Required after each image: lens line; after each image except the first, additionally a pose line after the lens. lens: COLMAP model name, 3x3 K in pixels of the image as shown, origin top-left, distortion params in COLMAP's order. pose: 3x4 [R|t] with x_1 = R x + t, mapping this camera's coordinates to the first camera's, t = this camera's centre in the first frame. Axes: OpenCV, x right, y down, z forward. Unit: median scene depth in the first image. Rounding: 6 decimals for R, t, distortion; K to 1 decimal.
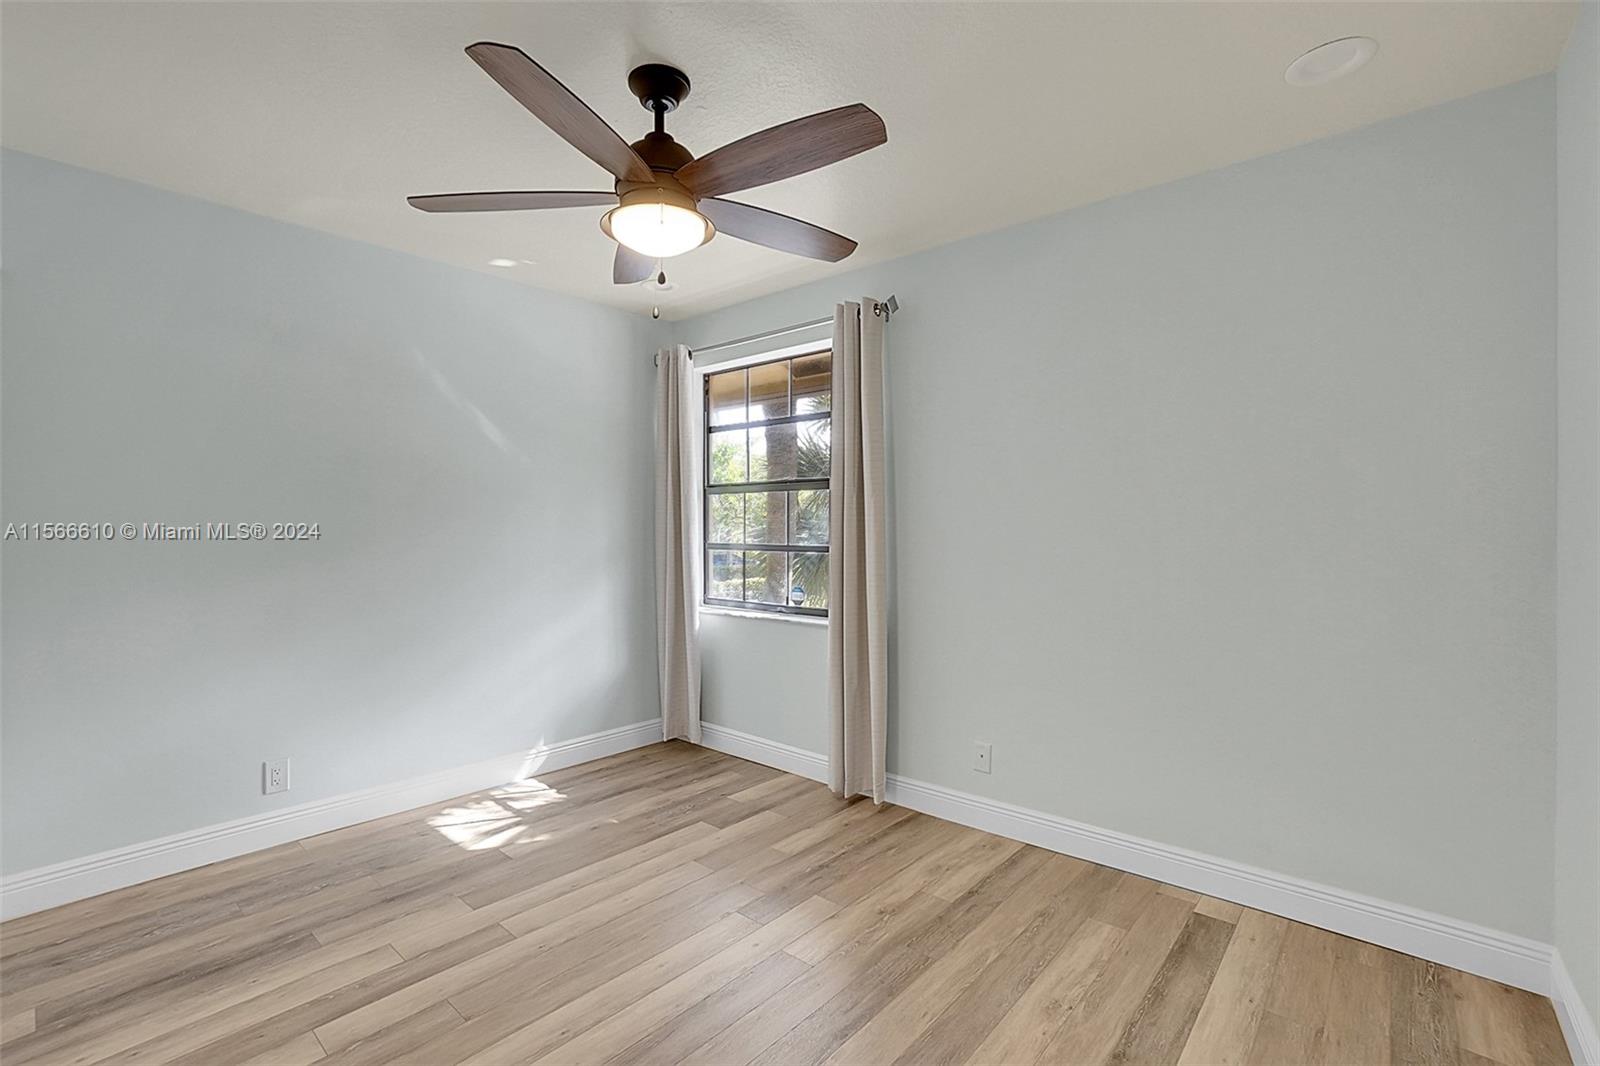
lens RADIAL K [[709.6, 0, 790.6], [0, 709.6, 523.8], [0, 0, 1]] dist [-0.065279, 0.023844]
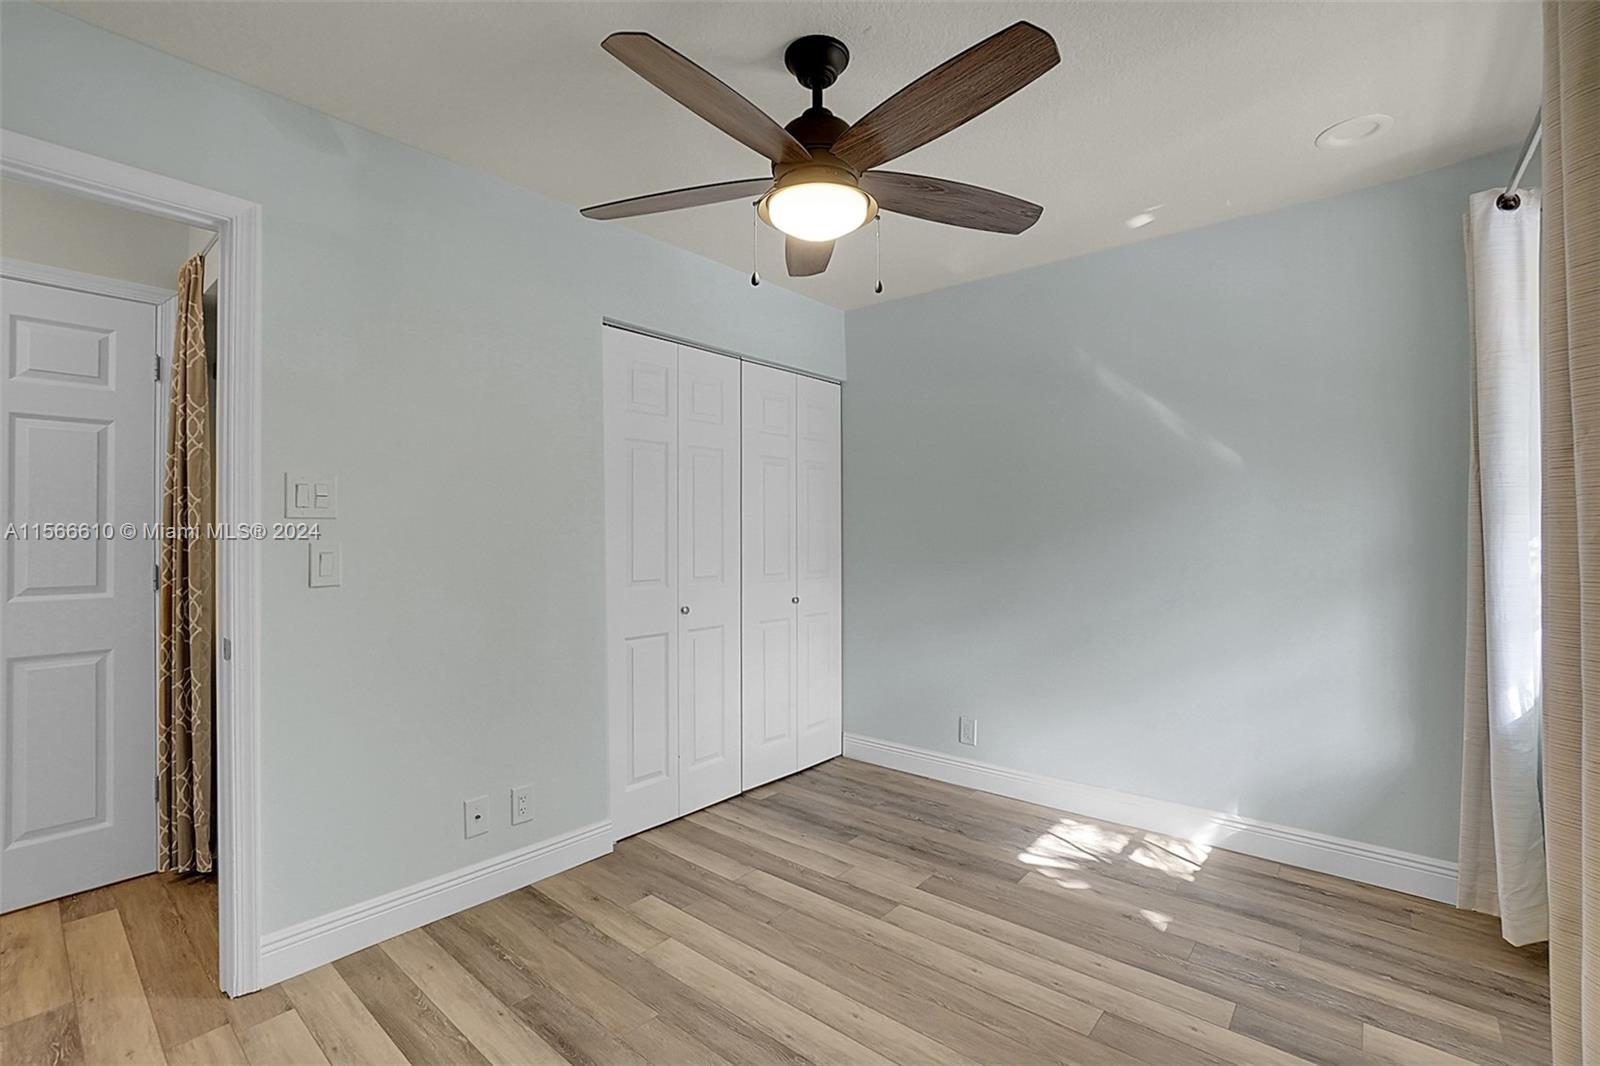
lens RADIAL K [[709.6, 0, 790.6], [0, 709.6, 523.8], [0, 0, 1]] dist [-0.065279, 0.023844]
pose [[0.010256, -0.015215, -0.999832, 0.644570], [0.006021, 0.999867, -0.015154, 0.012345], [0.999929, -0.005865, 0.010347, 0.822429]]
